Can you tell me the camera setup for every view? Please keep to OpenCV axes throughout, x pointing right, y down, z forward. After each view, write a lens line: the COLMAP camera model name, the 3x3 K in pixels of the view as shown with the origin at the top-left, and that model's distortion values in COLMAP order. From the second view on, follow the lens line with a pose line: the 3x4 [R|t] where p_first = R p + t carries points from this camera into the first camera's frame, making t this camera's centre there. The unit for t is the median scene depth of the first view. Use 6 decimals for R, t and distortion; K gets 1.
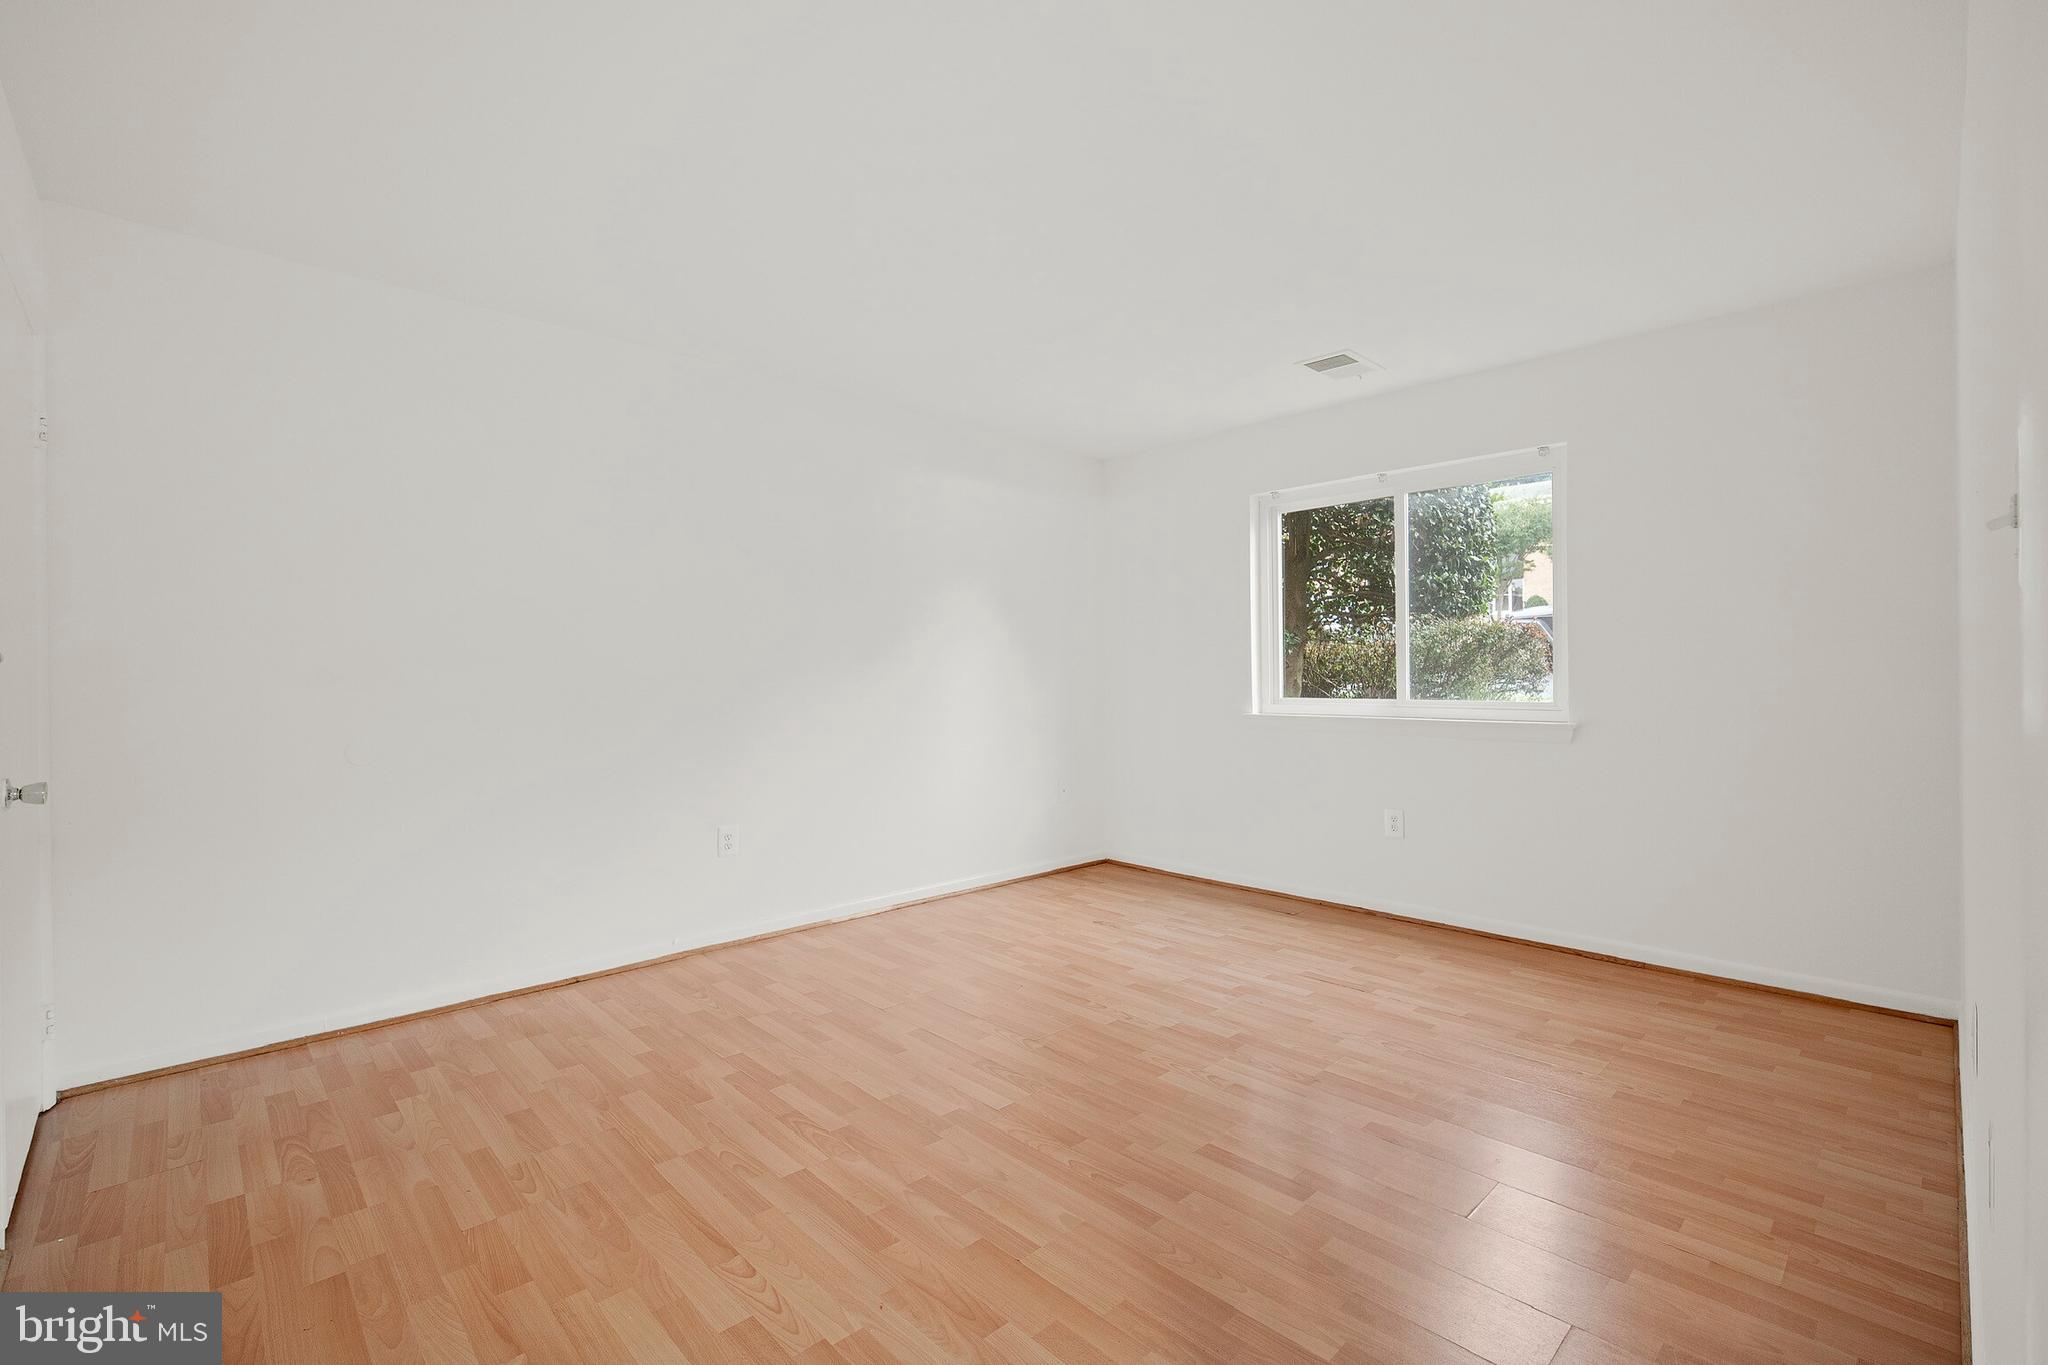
lens RADIAL K [[894.0, 0, 1024.0], [0, 894.0, 682.5], [0, 0, 1]] dist [-0.005383, 0.000248]
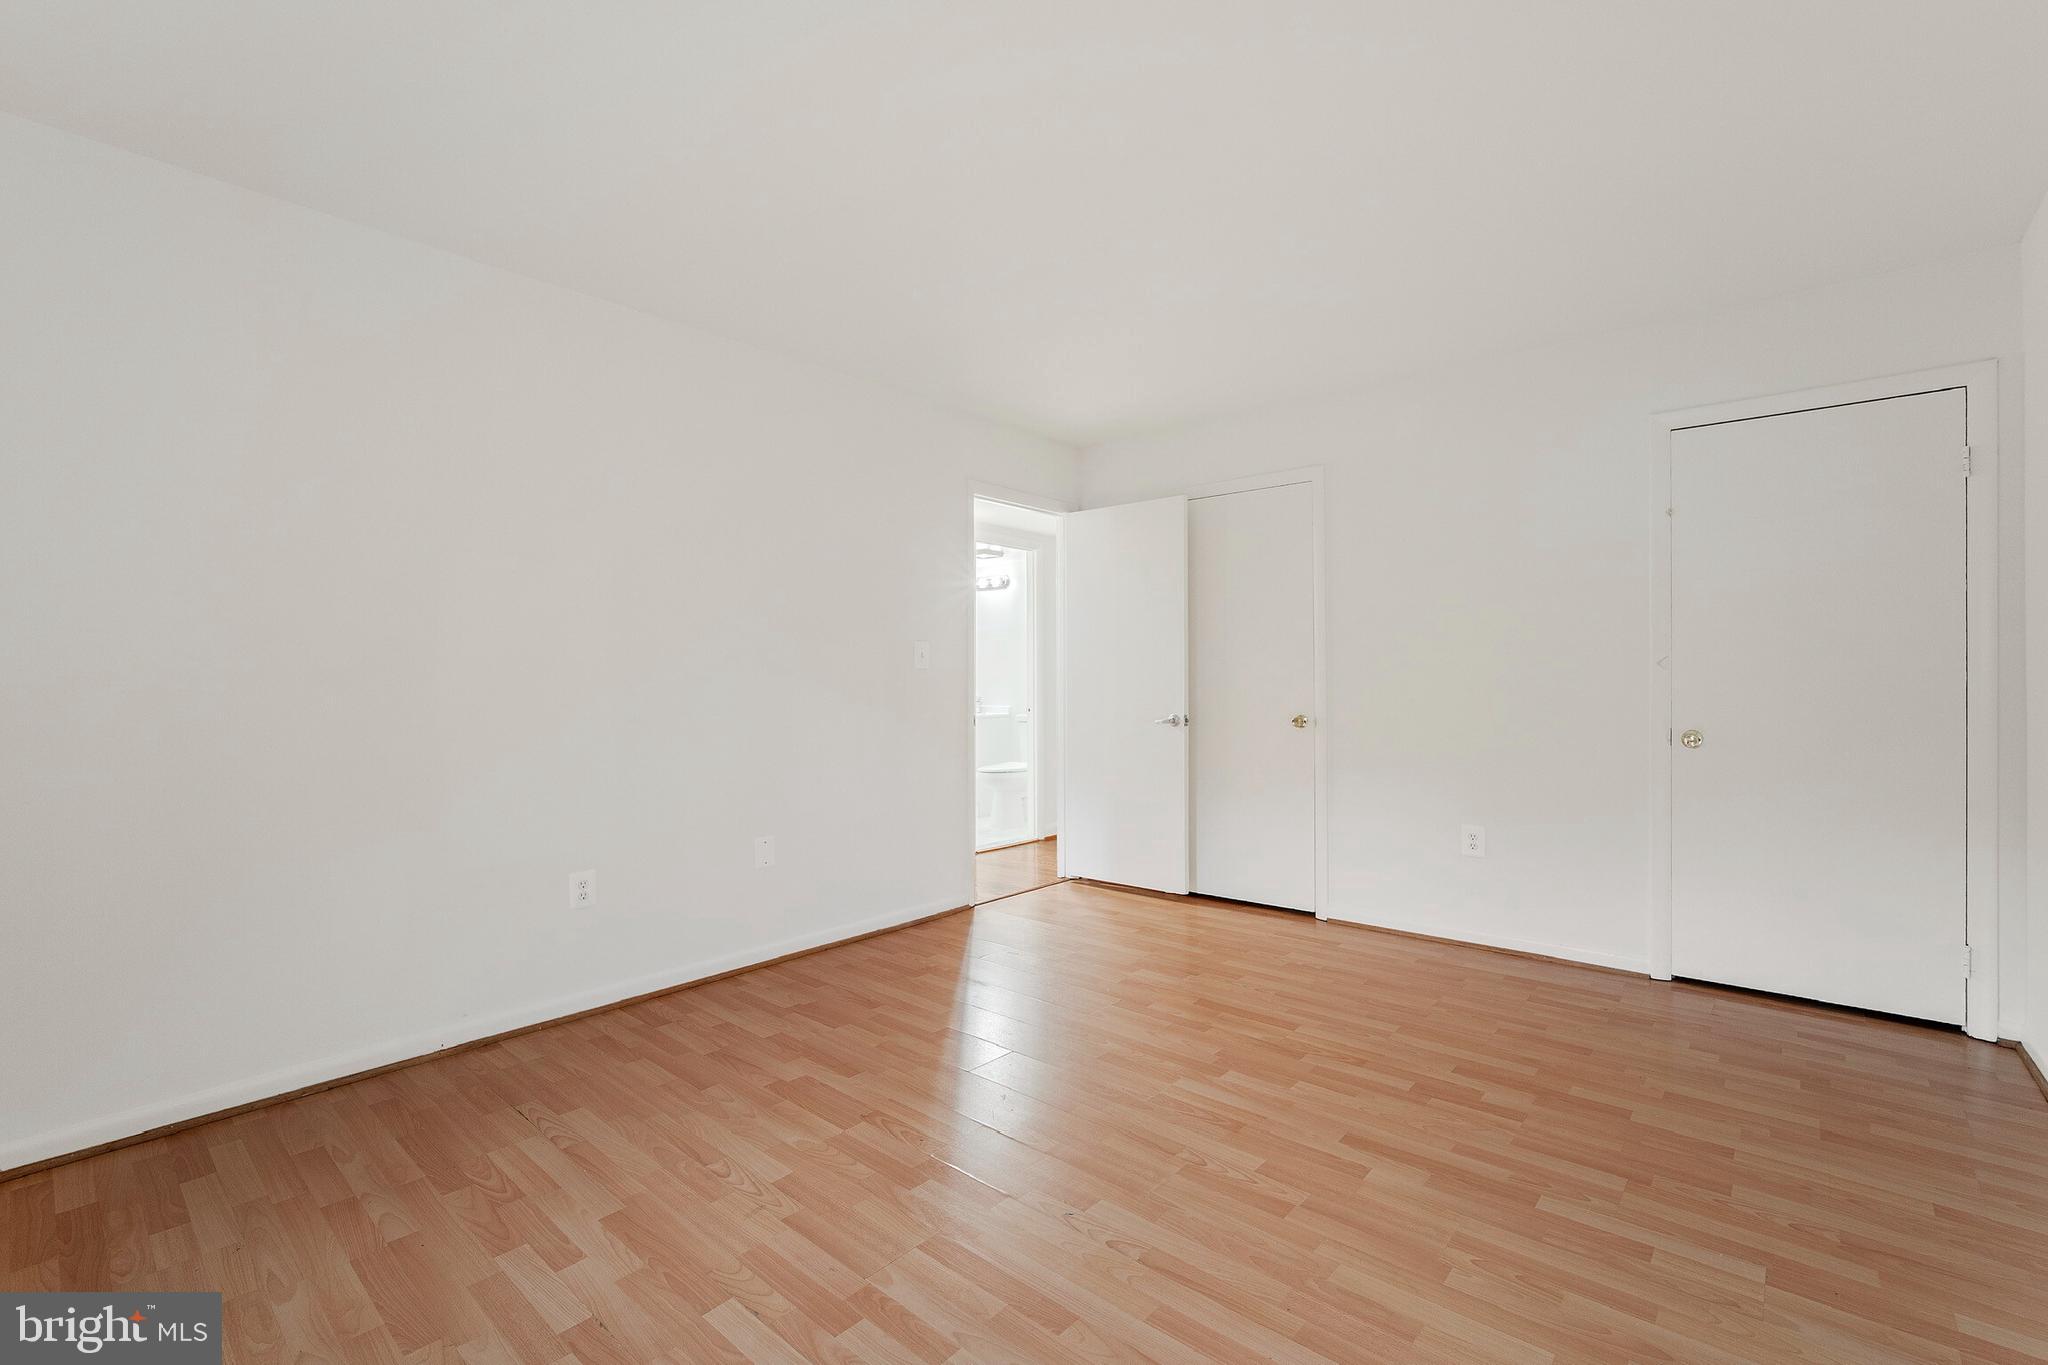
lens RADIAL K [[894.0, 0, 1024.0], [0, 894.0, 682.5], [0, 0, 1]] dist [-0.005383, 0.000248]
pose [[-0.996166, 0.008949, -0.087024, 0.217311], [0.007492, 0.999826, 0.017061, -0.017814], [0.087162, 0.016343, -0.996060, 1.760046]]
